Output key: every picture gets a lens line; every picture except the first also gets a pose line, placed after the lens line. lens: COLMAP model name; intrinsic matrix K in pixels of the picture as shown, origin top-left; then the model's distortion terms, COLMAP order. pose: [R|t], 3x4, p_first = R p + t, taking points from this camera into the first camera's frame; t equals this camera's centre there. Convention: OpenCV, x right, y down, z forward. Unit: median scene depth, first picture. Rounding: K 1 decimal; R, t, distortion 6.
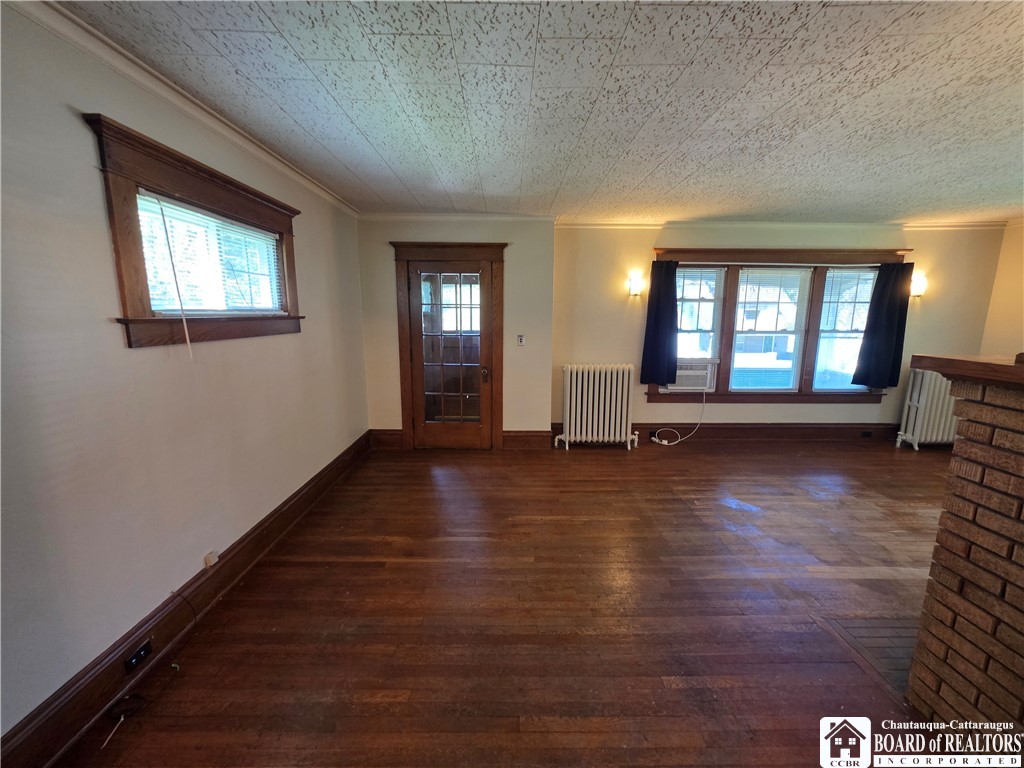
lens RADIAL K [[407.9, 0, 510.8], [0, 407.9, 381.9], [0, 0, 1]] dist [-0.000156, 0.000077]
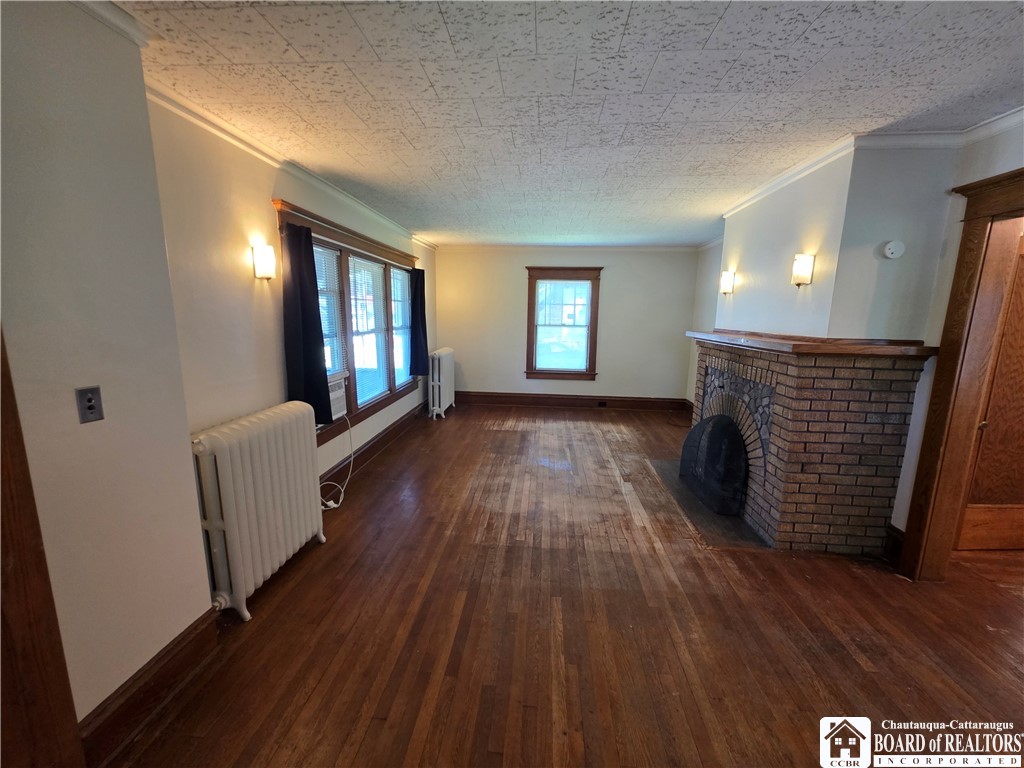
lens RADIAL K [[407.9, 0, 510.8], [0, 407.9, 381.9], [0, 0, 1]] dist [-0.000156, 0.000077]
pose [[0.091200, -0.172146, 0.980841, -0.408668], [0.154897, 0.975410, 0.156790, -0.200430], [-0.983712, 0.137630, 0.115623, 1.127711]]
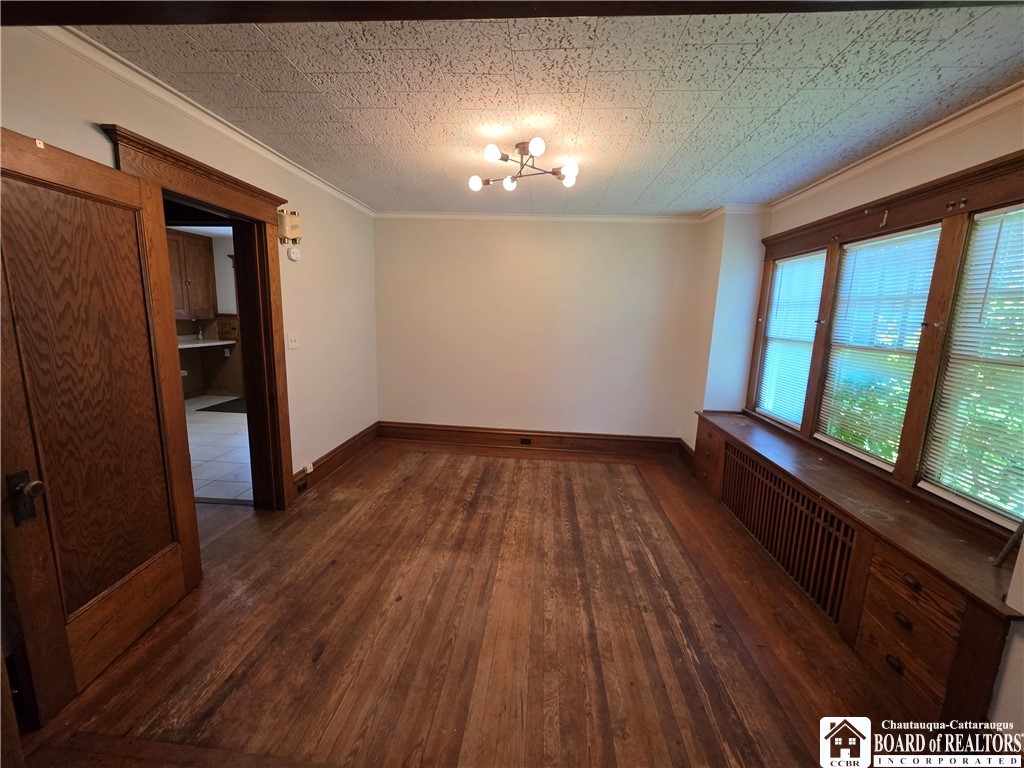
lens RADIAL K [[407.9, 0, 510.8], [0, 407.9, 381.9], [0, 0, 1]] dist [-0.000156, 0.000077]
pose [[-0.995166, -0.052550, 0.082960, -0.011105], [-0.022040, 0.942746, 0.332783, -0.088119], [-0.095698, 0.329346, -0.939347, 0.527930]]
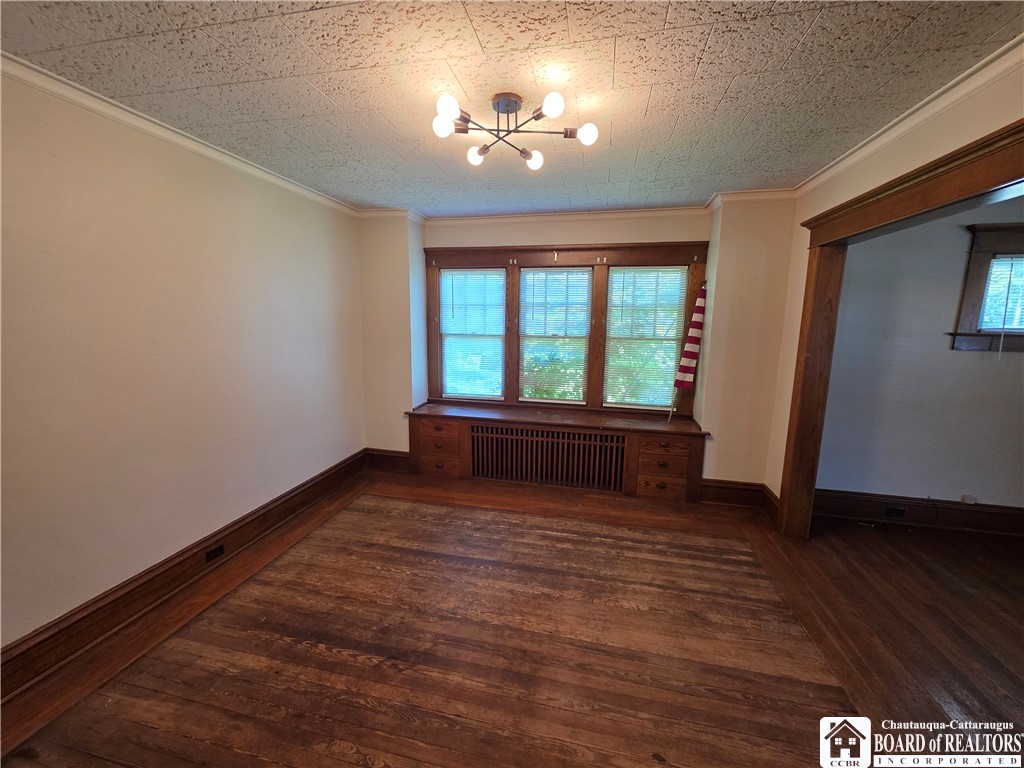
lens RADIAL K [[406.9, 0, 509.5], [0, 406.9, 380.3], [0, 0, 1]] dist [0.001087, 0.000007]
pose [[-0.228185, 0.141555, -0.963272, 0.789254], [-0.179739, 0.966244, 0.184569, 0.041906], [0.956883, 0.215254, -0.195040, -0.298868]]
